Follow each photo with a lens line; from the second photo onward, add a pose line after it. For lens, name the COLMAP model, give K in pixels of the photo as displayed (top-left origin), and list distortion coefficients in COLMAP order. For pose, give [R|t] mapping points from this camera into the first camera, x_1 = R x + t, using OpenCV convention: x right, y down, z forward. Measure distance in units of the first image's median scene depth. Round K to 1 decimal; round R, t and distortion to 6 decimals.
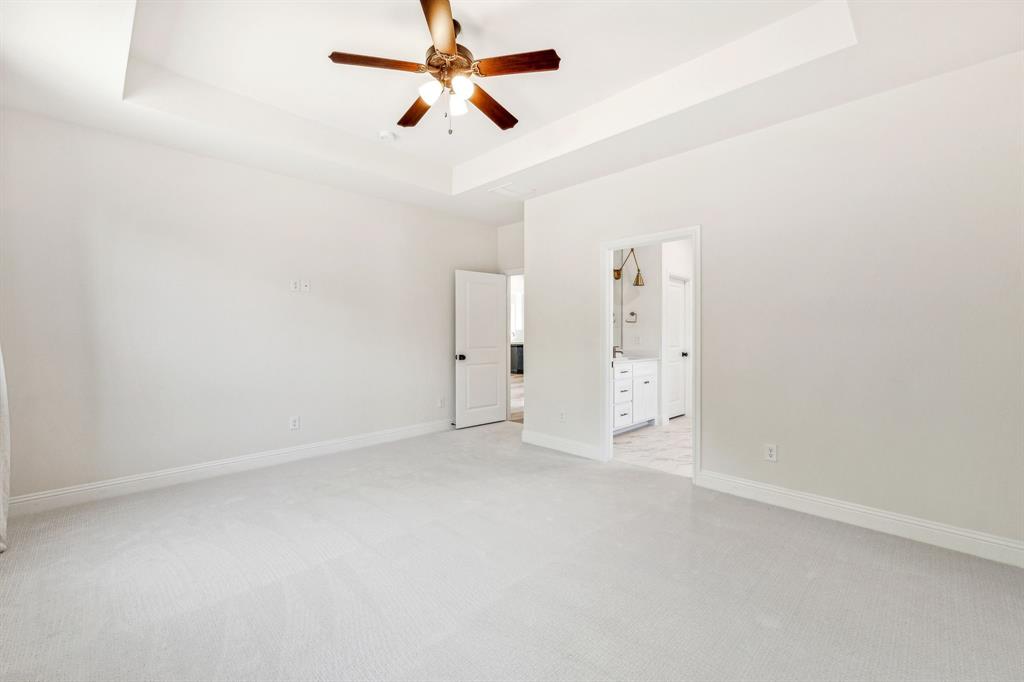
lens RADIAL K [[422.1, 0, 511.6], [0, 422.1, 339.8], [0, 0, 1]] dist [0.002051, -0.000129]
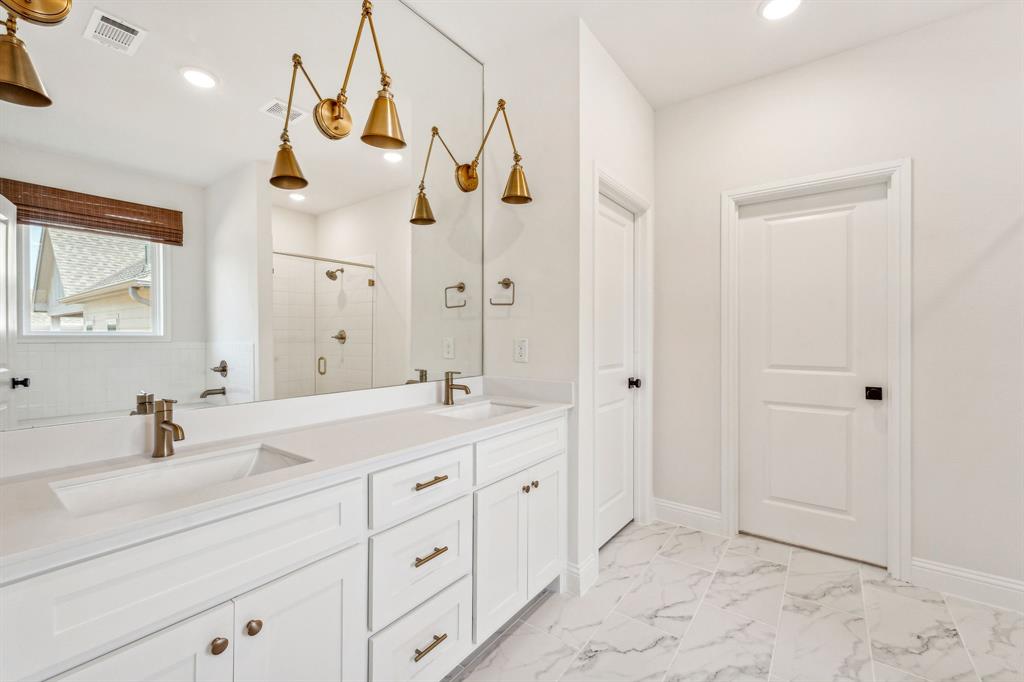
lens RADIAL K [[422.1, 0, 513.5], [0, 422.1, 337.4], [0, 0, 1]] dist [0.002051, -0.000129]
pose [[0.989947, 0.001274, 0.141435, 0.239407], [-0.001389, 0.999999, 0.000715, -0.013083], [-0.141434, -0.000904, 0.989947, 0.624550]]
